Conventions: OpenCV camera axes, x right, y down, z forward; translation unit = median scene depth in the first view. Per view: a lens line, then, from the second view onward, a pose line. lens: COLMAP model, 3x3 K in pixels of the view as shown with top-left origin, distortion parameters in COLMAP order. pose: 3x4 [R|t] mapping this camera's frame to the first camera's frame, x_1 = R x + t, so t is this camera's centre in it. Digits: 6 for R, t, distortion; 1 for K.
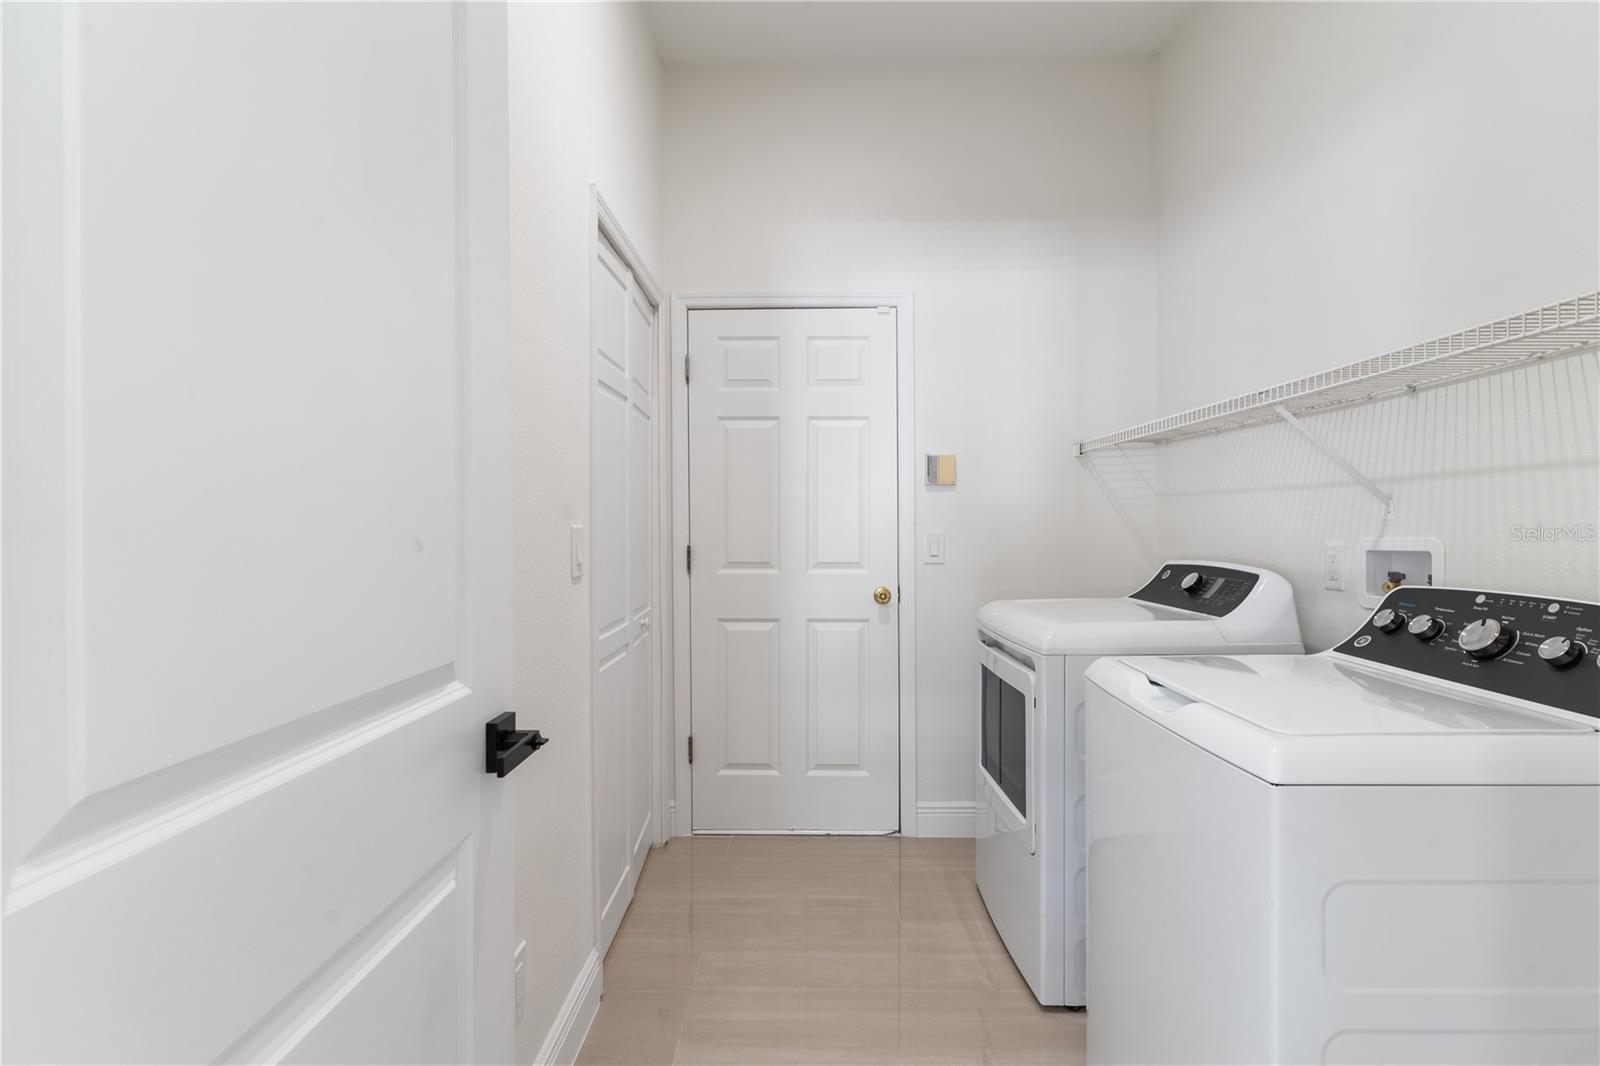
lens RADIAL K [[775.9, 0, 799.7], [0, 775.9, 532.6], [0, 0, 1]] dist [-0.000956, 0.000867]
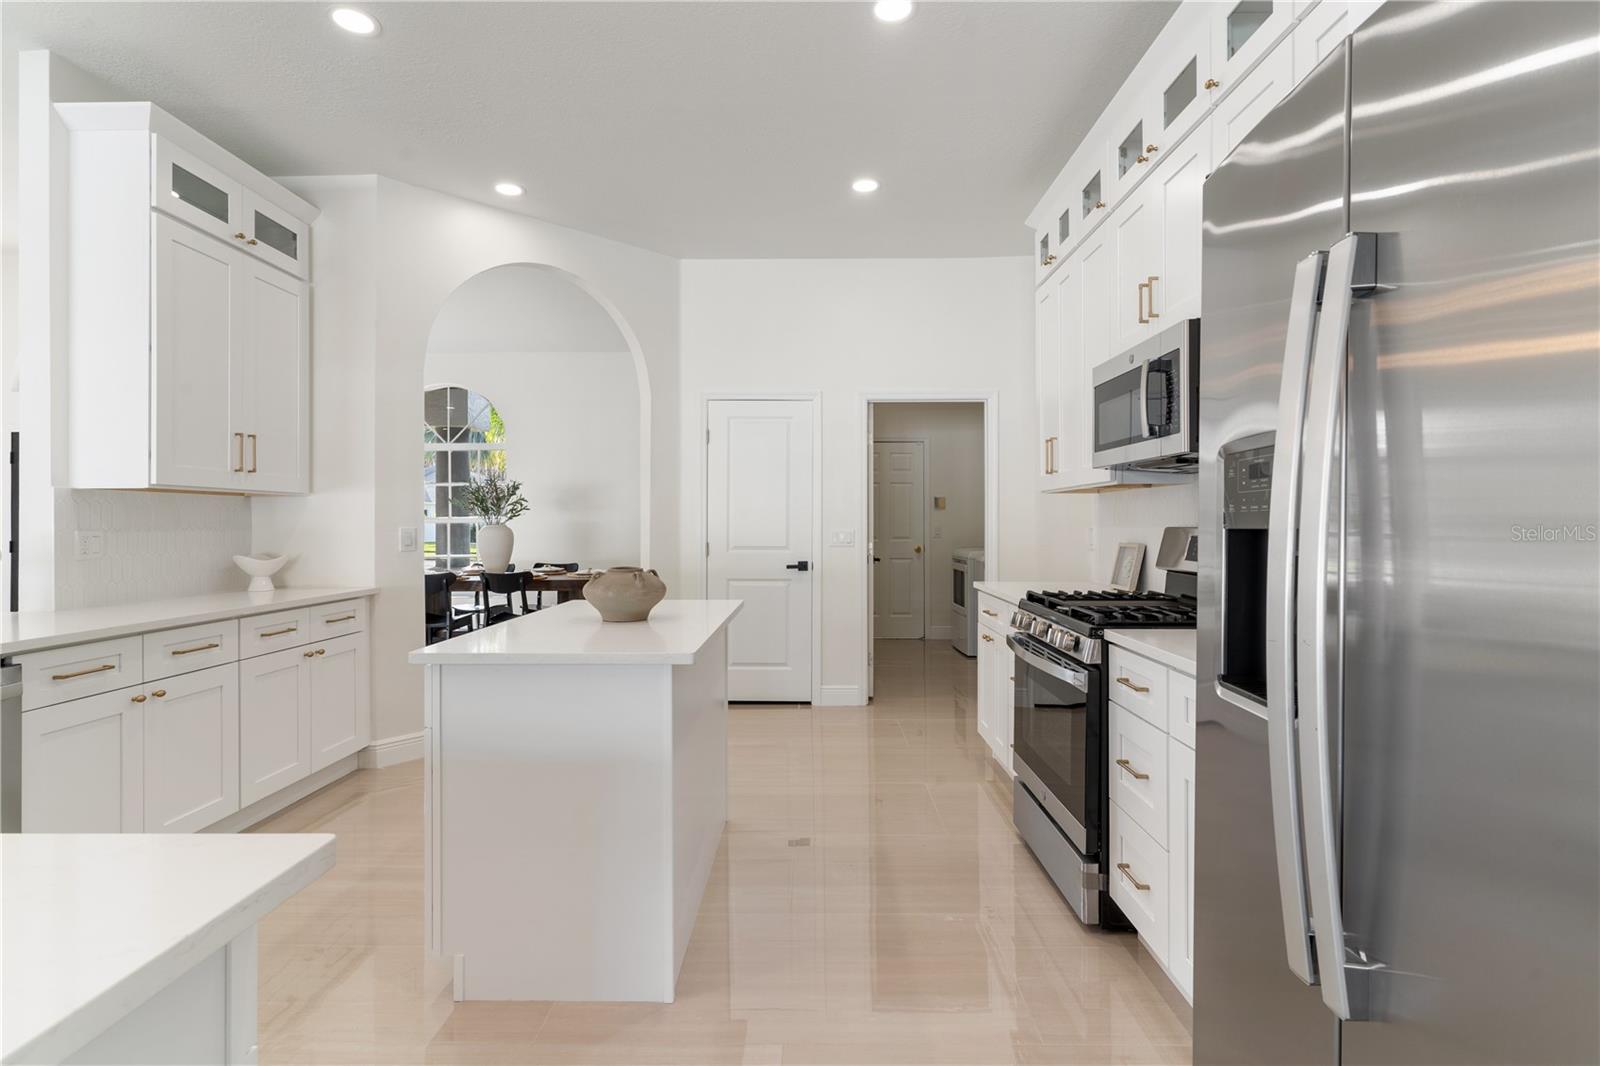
lens RADIAL K [[775.9, 0, 790.4], [0, 775.9, 520.0], [0, 0, 1]] dist [-0.000956, 0.000867]
pose [[0.999924, -0.002026, -0.012164, -0.303184], [0.001932, 0.999969, -0.007695, -0.000583], [0.012179, 0.007671, 0.999896, -1.693978]]
